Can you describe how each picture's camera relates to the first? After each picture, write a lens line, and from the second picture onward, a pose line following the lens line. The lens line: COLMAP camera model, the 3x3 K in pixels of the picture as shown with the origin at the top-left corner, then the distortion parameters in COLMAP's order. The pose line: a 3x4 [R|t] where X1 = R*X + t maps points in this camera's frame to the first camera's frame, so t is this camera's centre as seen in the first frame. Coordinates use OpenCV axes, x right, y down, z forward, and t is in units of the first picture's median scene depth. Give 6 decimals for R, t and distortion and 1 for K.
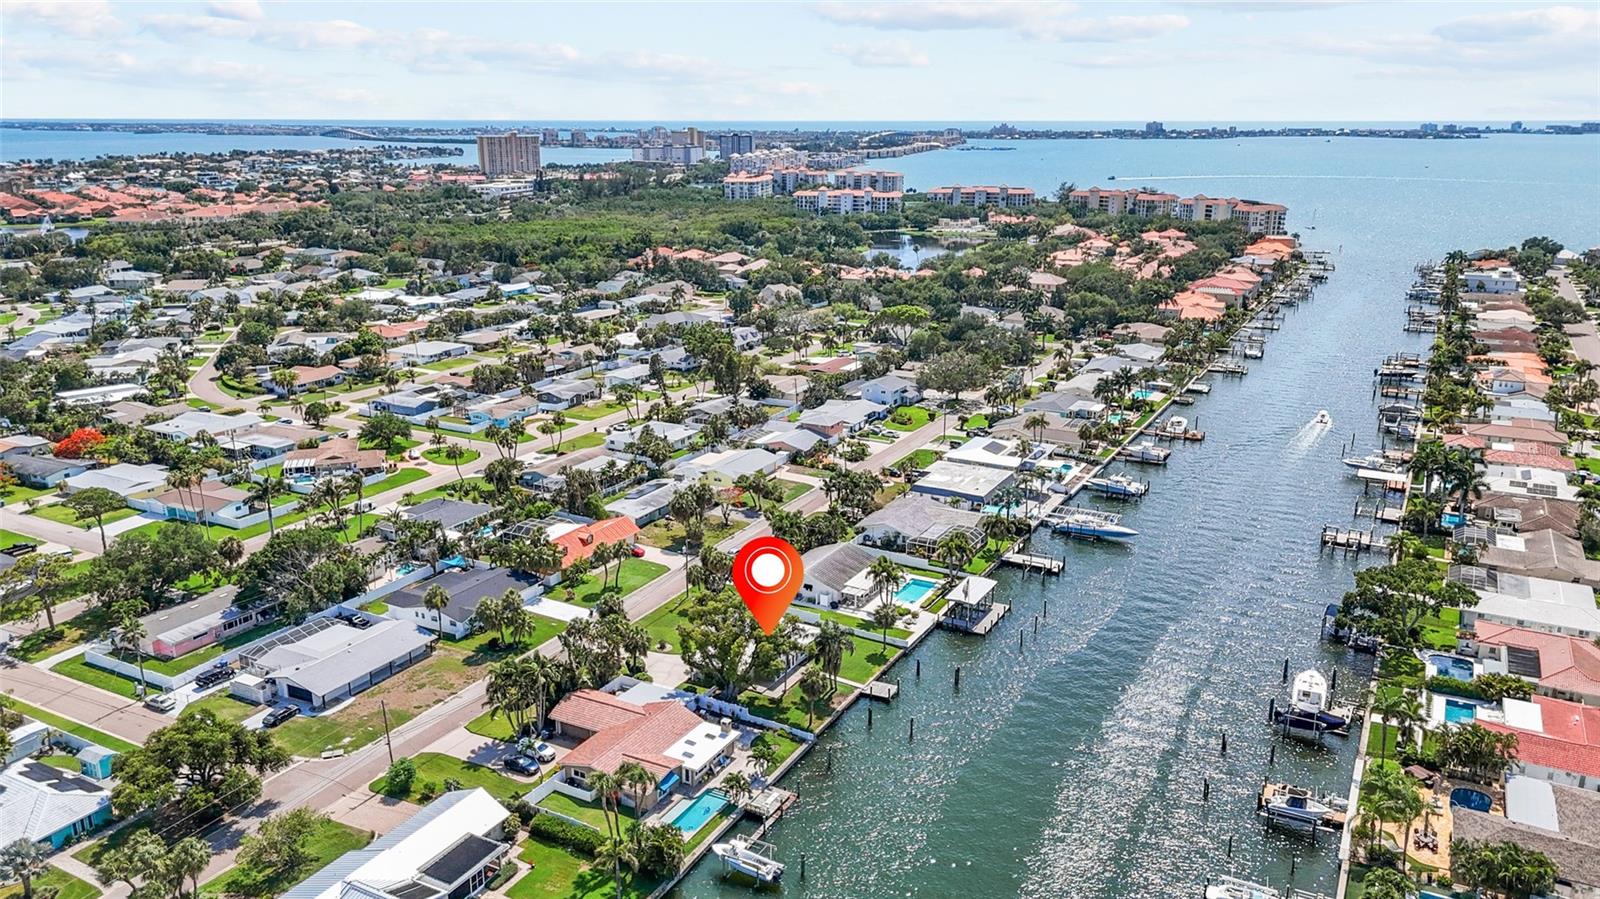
lens RADIAL K [[1175.0, 0, 795.5], [0, 1175.0, 449.6], [0, 0, 1]] dist [0.068617, -0.076380]
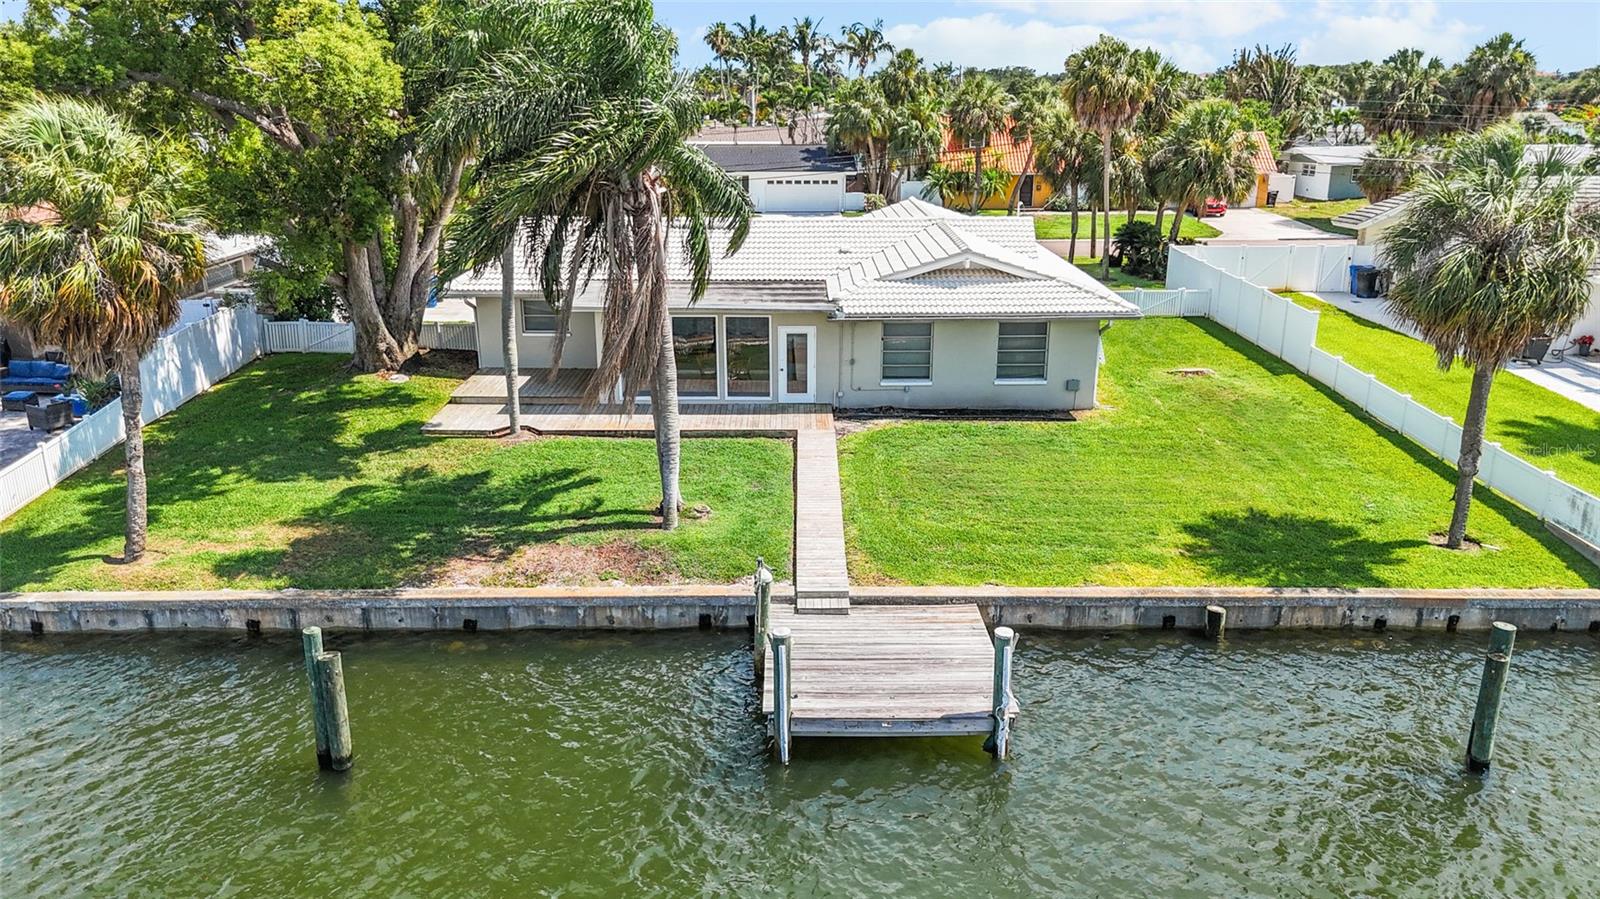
lens RADIAL K [[1185.6, 0, 799.7], [0, 1185.6, 453.8], [0, 0, 1]] dist [0.083665, -0.085906]
pose [[0.484214, 0.252338, -0.837772, 0.101235], [-0.233613, 0.960034, 0.154140, 0.106673], [0.843186, 0.121077, 0.523811, 0.587524]]
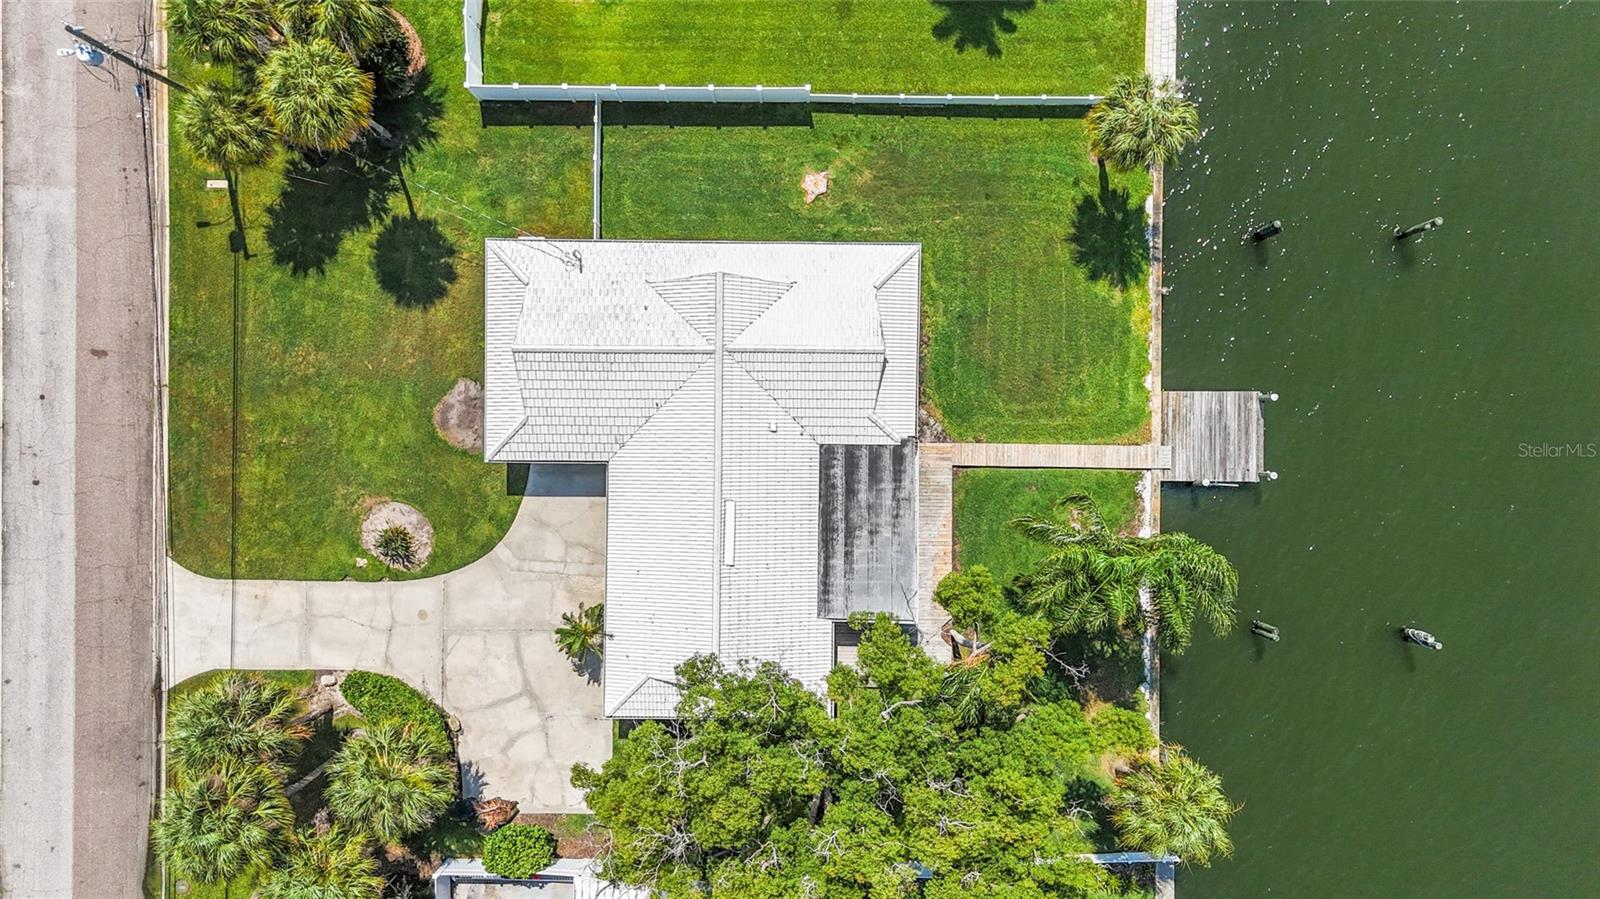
lens RADIAL K [[1185.6, 0, 799.7], [0, 1185.6, 453.8], [0, 0, 1]] dist [0.083665, -0.085906]
pose [[0.881423, -0.472056, -0.016037, -0.010751], [0.142908, 0.234168, 0.961635, -0.063426], [-0.450190, -0.849899, 0.273862, 0.606485]]
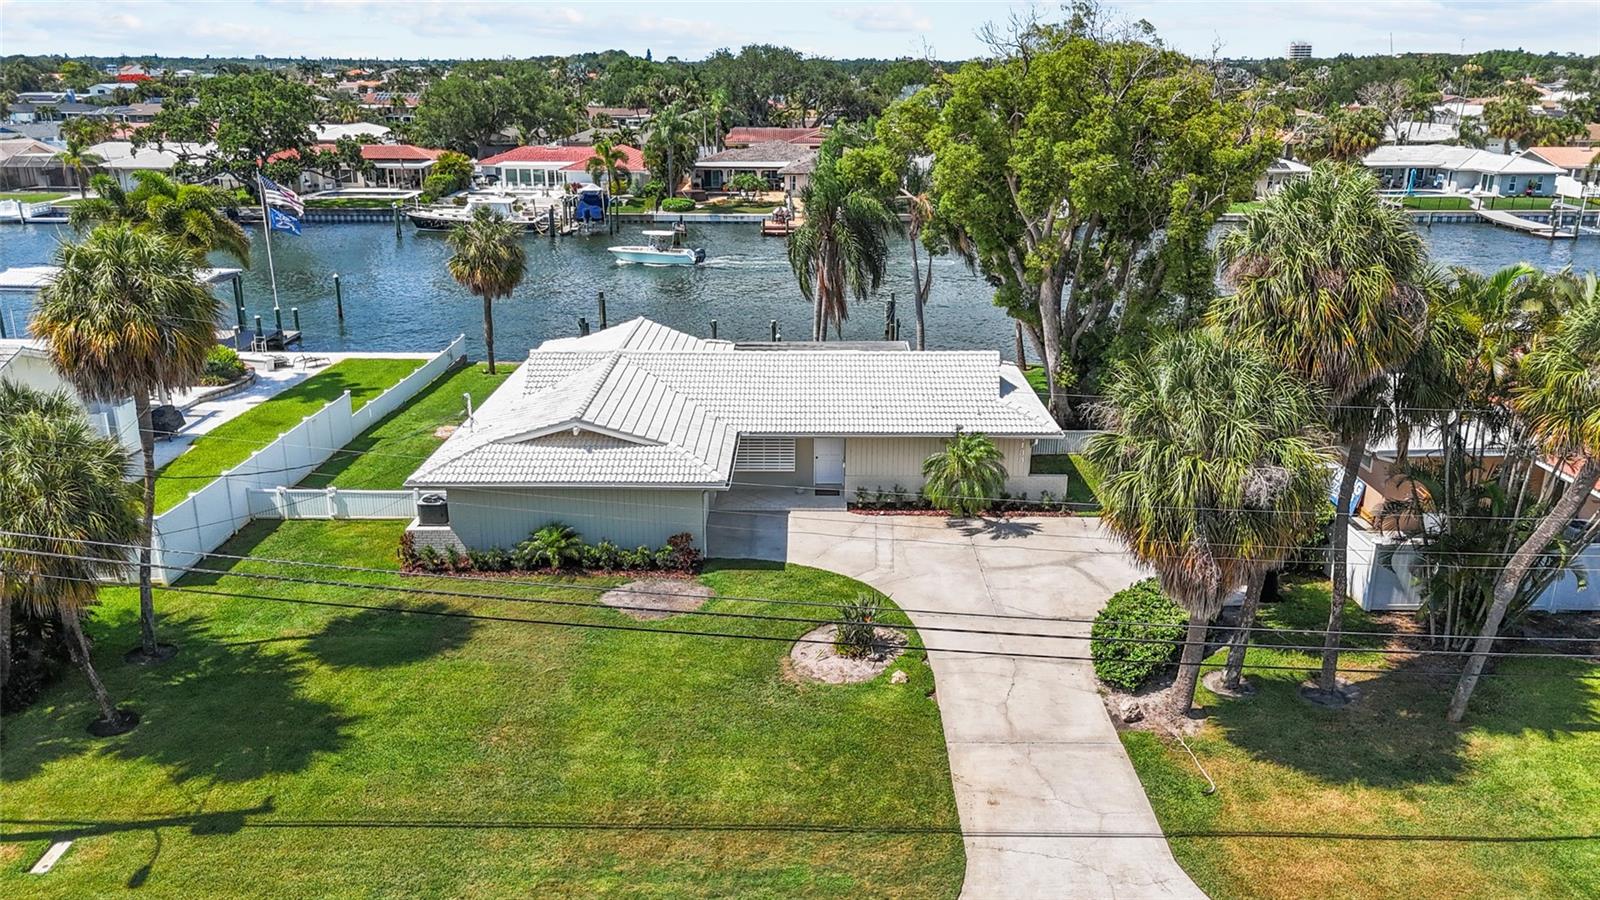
lens RADIAL K [[1154.1, 0, 800.0], [0, 1154.1, 450.0], [0, 0, 1]] dist [0.074582, 0.000038]
pose [[-0.477253, -0.284583, 0.831410, -0.159094], [0.229688, 0.872824, 0.430606, 0.049127], [-0.848217, 0.396472, -0.351193, 0.710892]]
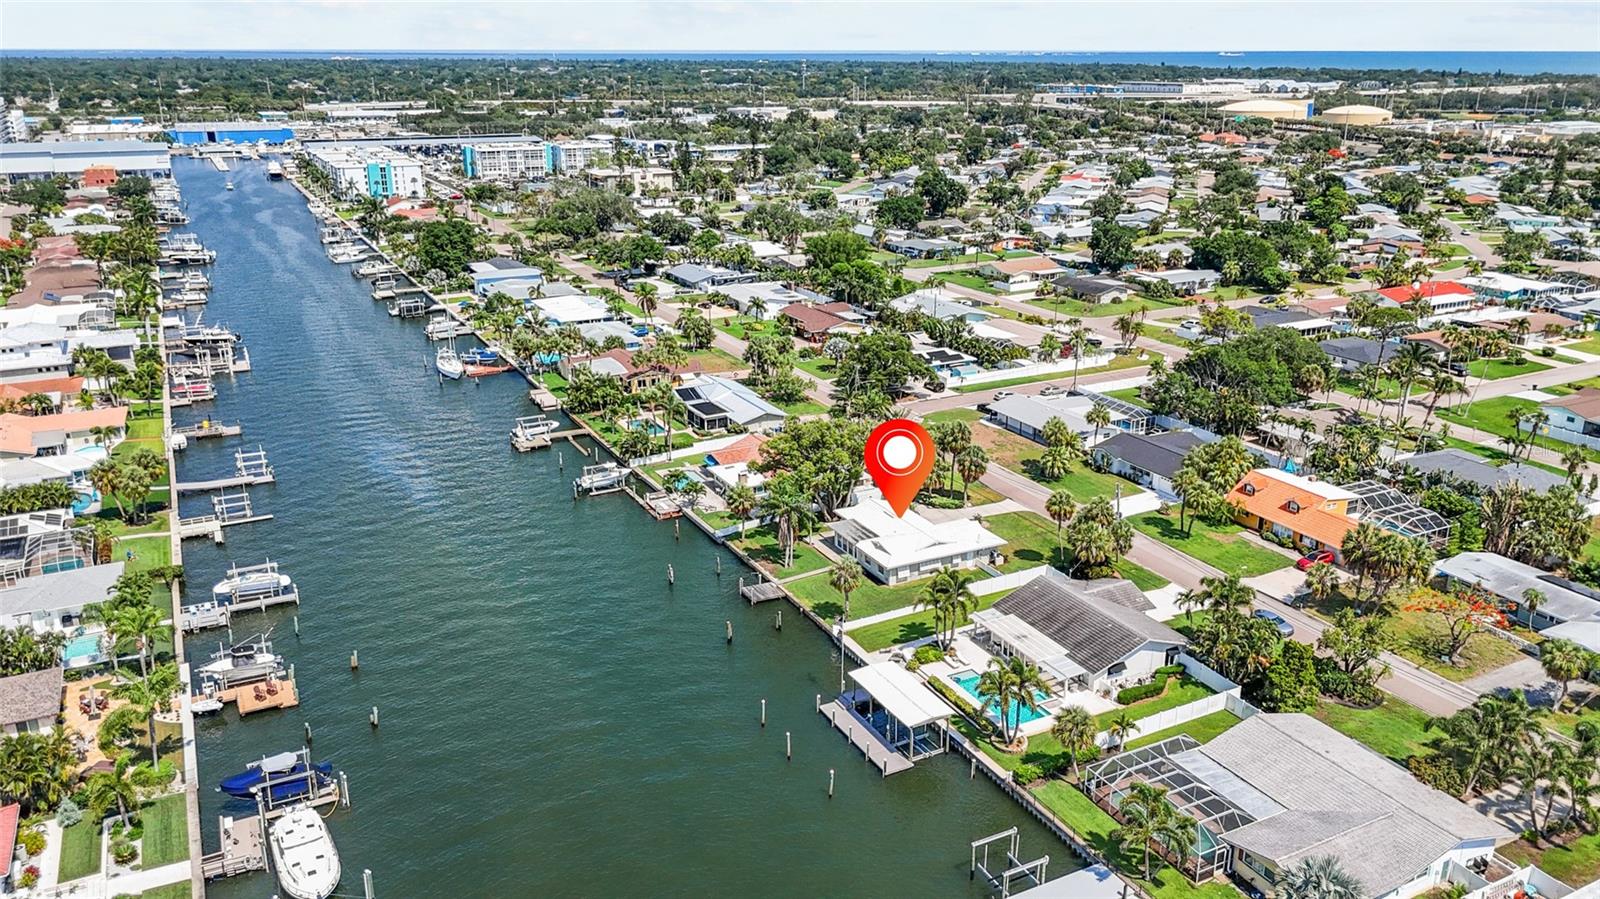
lens RADIAL K [[1192.2, 0, 795.1], [0, 1192.2, 451.8], [0, 0, 1]] dist [0.080011, -0.092019]
pose [[-0.560962, 0.262233, -0.785210, 0.439231], [-0.224151, 0.864958, 0.449003, -0.167534], [0.796917, 0.427879, -0.426429, 0.843516]]
